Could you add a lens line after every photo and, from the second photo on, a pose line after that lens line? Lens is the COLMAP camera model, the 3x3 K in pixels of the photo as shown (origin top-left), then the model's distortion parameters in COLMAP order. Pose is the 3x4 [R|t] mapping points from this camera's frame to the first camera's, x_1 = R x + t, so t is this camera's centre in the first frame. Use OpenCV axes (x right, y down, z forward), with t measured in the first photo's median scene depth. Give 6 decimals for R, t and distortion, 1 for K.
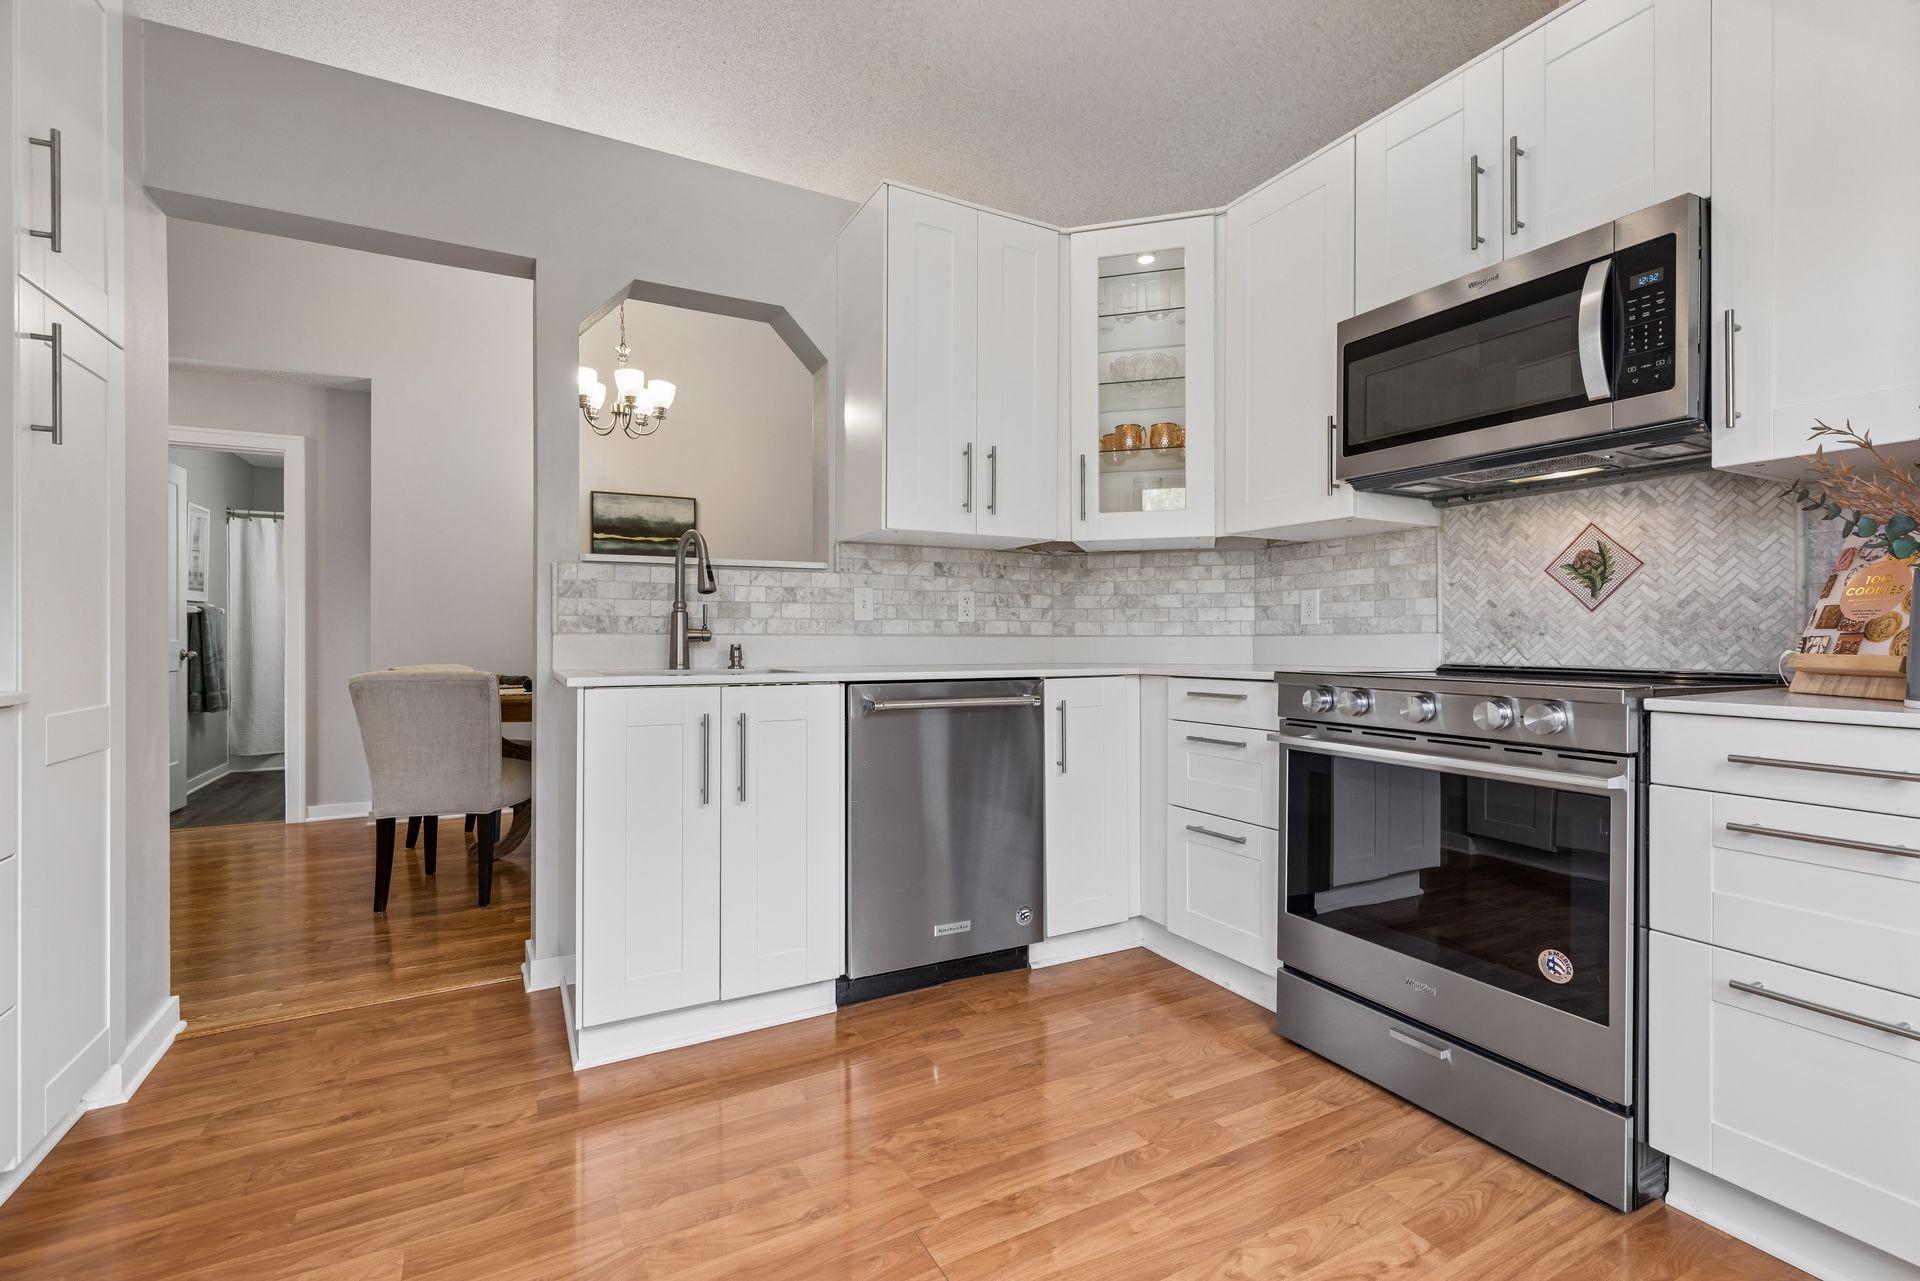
lens RADIAL K [[832.3, 0, 960.0], [0, 832.3, 640.5], [0, 0, 1]] dist [0.008222, -0.000100]
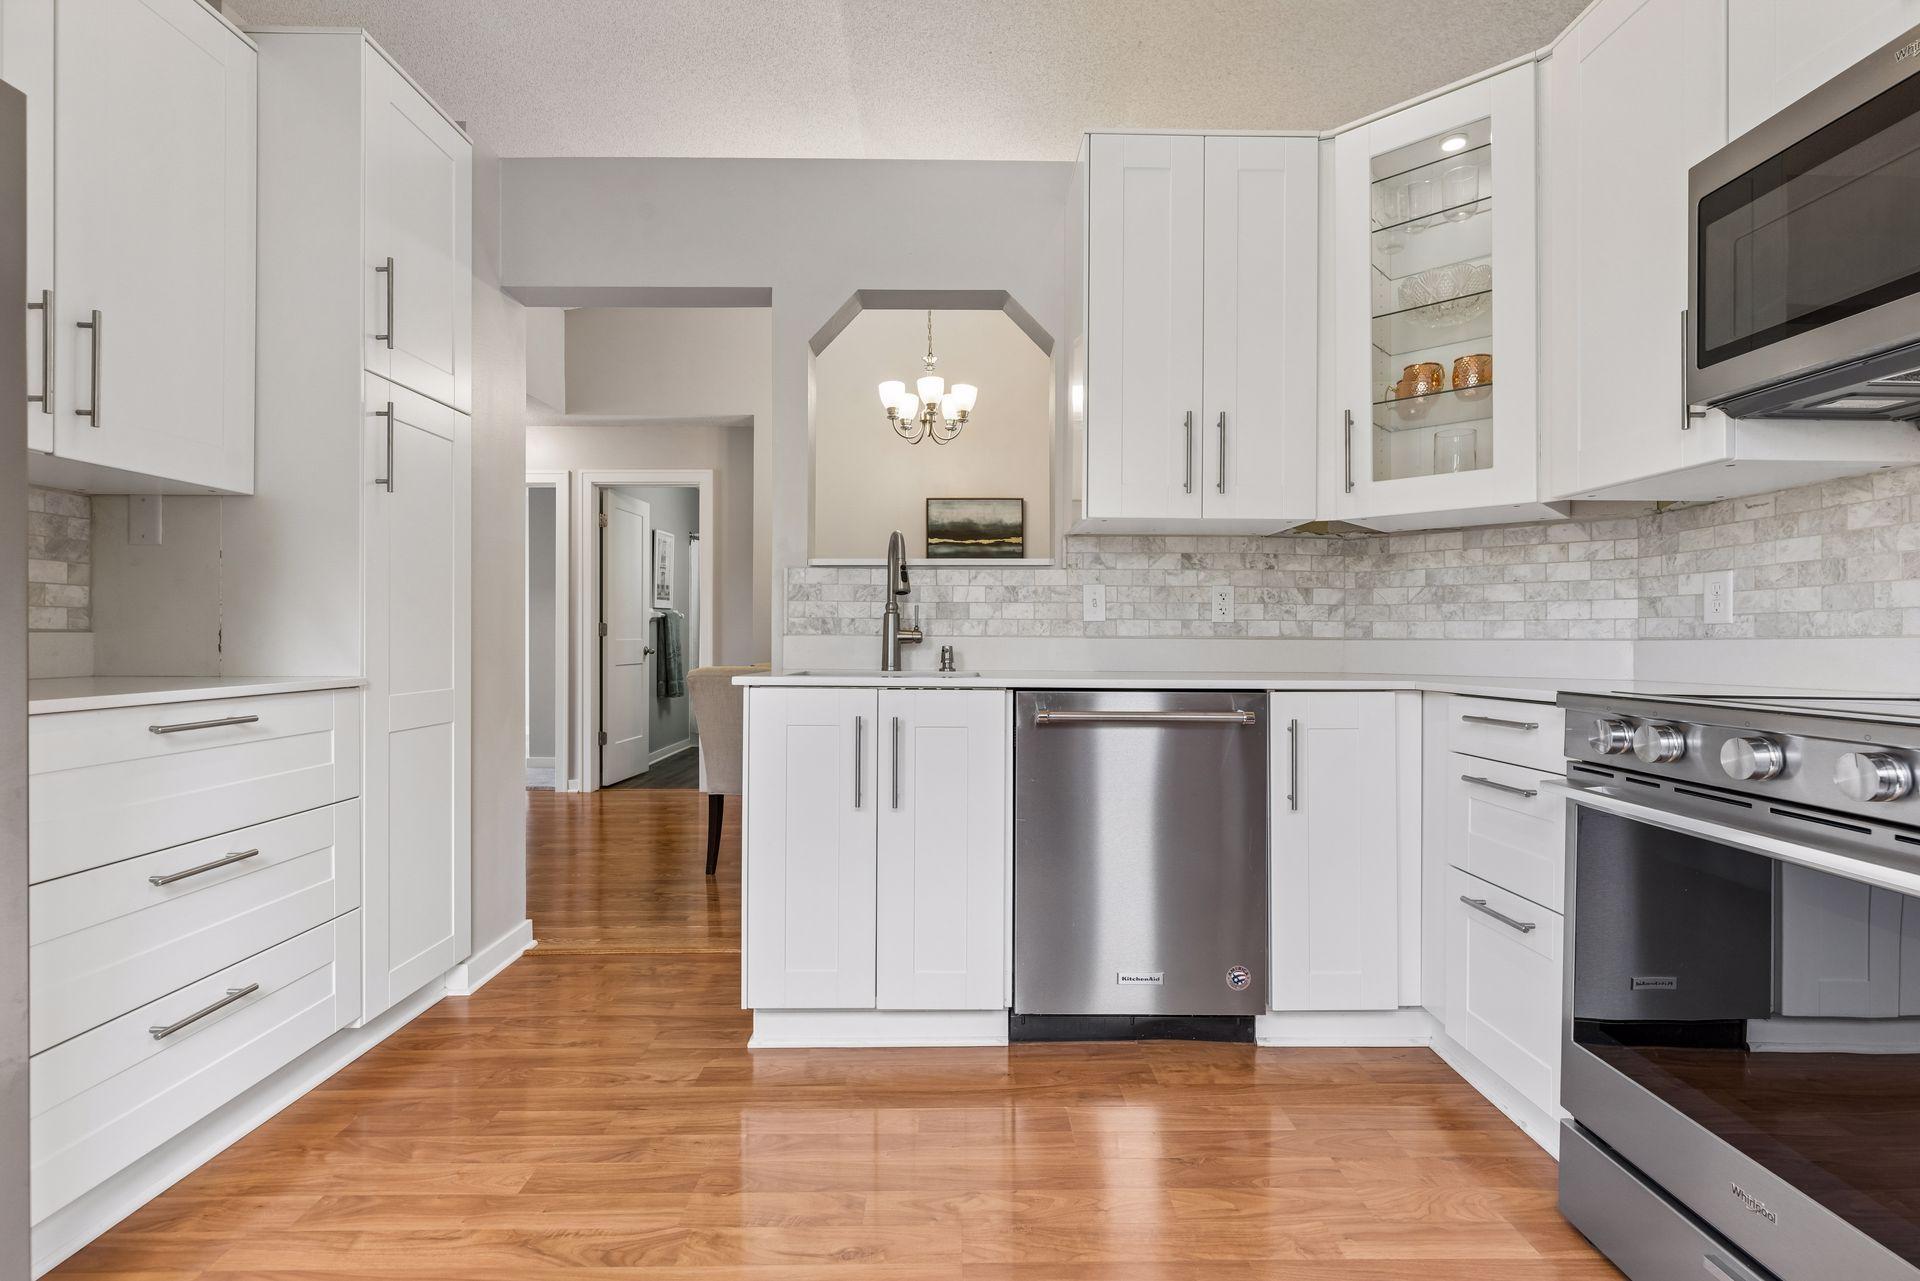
lens RADIAL K [[873.6, 0, 960.0], [0, 873.6, 640.5], [0, 0, 1]] dist [-0.001422, -0.000038]
pose [[0.891735, 0.005009, -0.452530, 0.211809], [-0.005959, 0.999982, -0.000674, -0.001448], [0.452519, 0.003297, 0.891749, 0.101259]]
